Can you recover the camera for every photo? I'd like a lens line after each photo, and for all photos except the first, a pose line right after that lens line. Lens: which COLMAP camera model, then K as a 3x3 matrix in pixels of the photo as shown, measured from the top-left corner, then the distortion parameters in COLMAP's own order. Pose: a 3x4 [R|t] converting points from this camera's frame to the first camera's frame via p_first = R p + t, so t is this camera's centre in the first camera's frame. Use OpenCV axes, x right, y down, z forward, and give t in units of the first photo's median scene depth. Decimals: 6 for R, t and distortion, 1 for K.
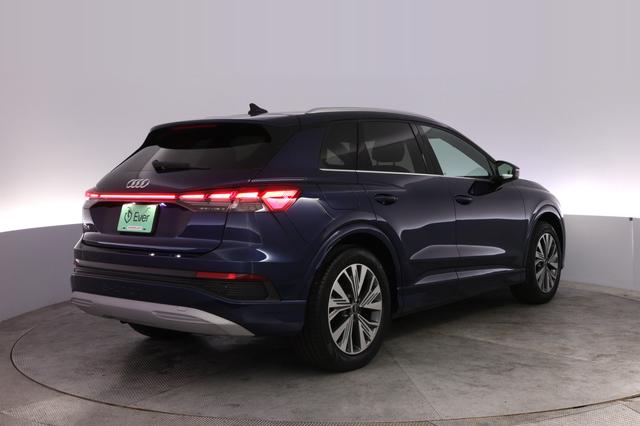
lens RADIAL K [[547.5, 0, 322.4], [0, 547.5, 210.2], [0, 0, 1]] dist [-0.066465, -0.005630]
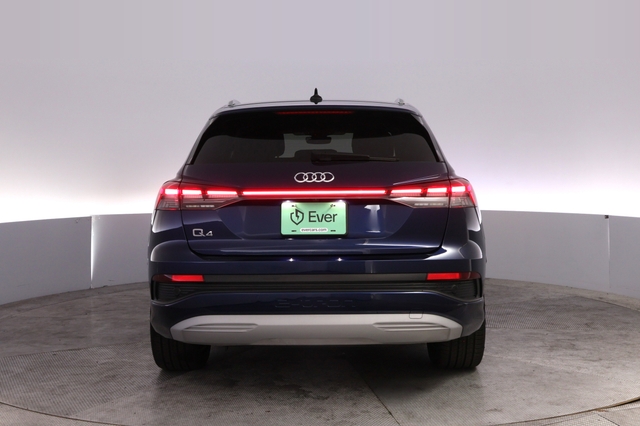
lens RADIAL K [[547.5, 0, 320.4], [0, 547.5, 209.7], [0, 0, 1]] dist [-0.066465, -0.005630]
pose [[0.910368, -0.026323, 0.412962, -0.508292], [0.022579, 0.999648, 0.013944, -0.007508], [-0.413183, -0.003370, 0.910642, 0.160298]]
